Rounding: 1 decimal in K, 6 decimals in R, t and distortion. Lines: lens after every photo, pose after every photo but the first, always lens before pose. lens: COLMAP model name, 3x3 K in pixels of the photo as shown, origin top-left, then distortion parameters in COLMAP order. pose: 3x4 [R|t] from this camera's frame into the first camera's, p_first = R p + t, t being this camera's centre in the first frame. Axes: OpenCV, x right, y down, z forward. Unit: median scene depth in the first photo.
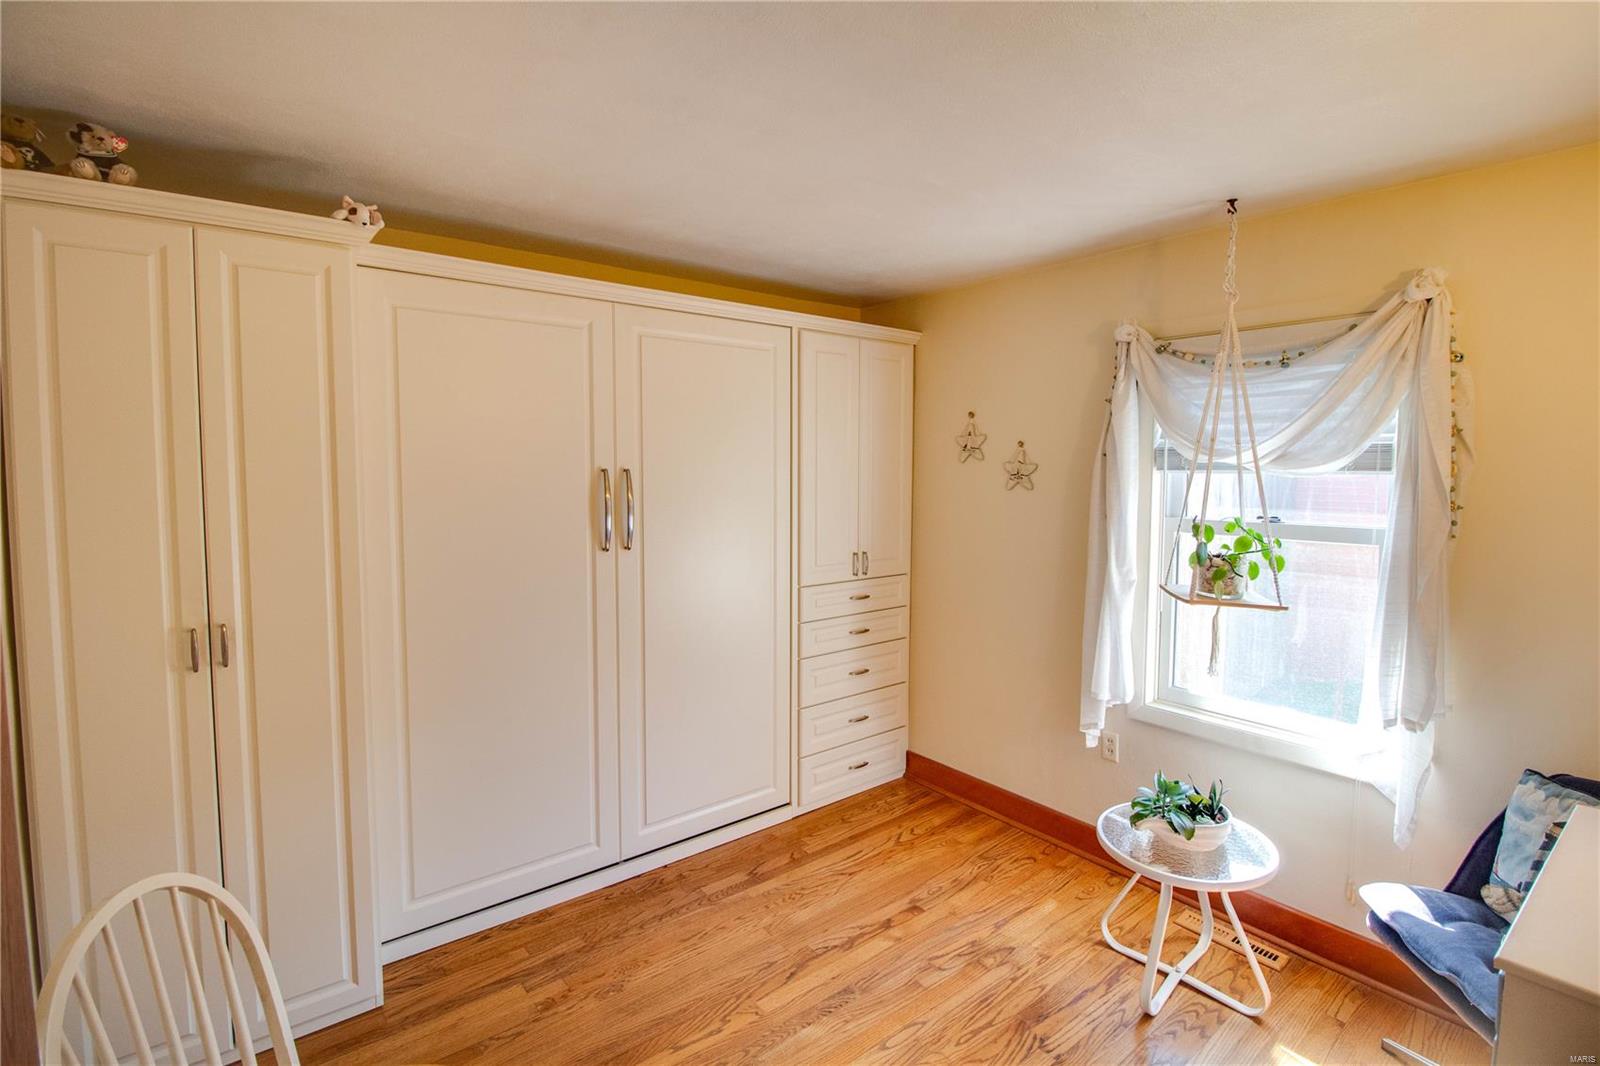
lens RADIAL K [[770.6, 0, 814.3], [0, 770.6, 510.3], [0, 0, 1]] dist [0.001904, -0.015029]
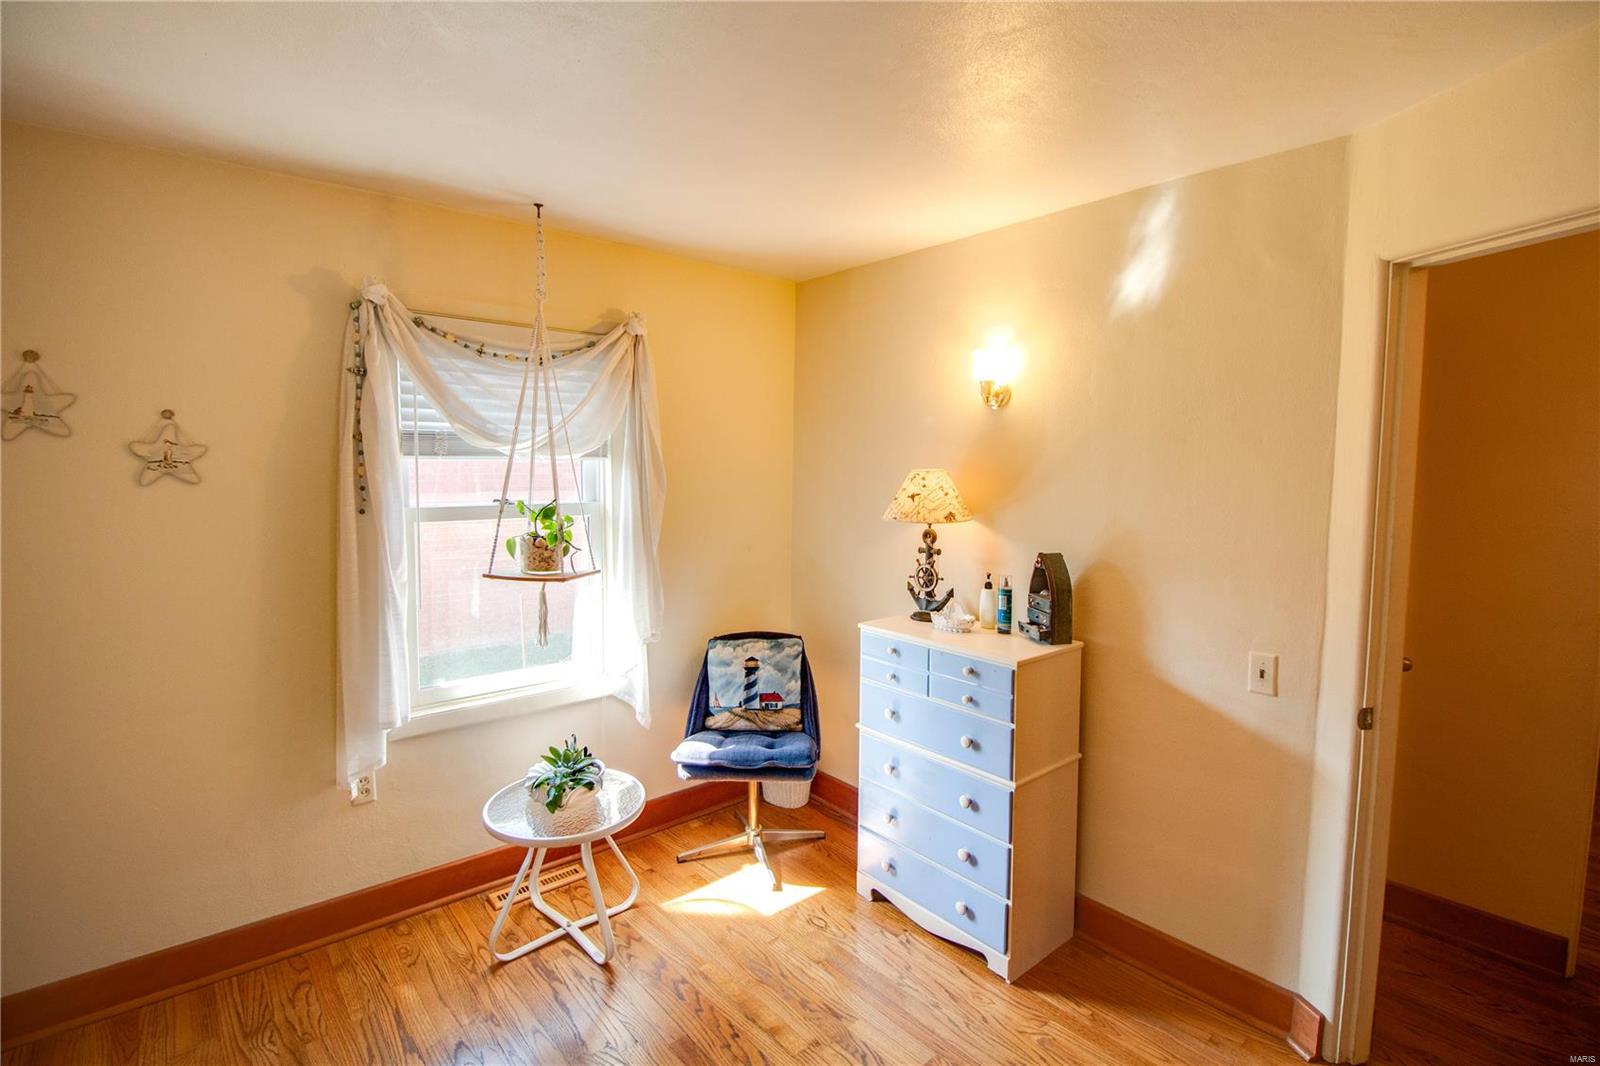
lens RADIAL K [[770.6, 0, 814.3], [0, 770.6, 510.3], [0, 0, 1]] dist [0.001904, -0.015029]
pose [[-0.062473, -0.066898, 0.995802, -0.526468], [0.046421, 0.996476, 0.069856, -0.031923], [-0.996967, 0.050590, -0.059147, 0.633750]]
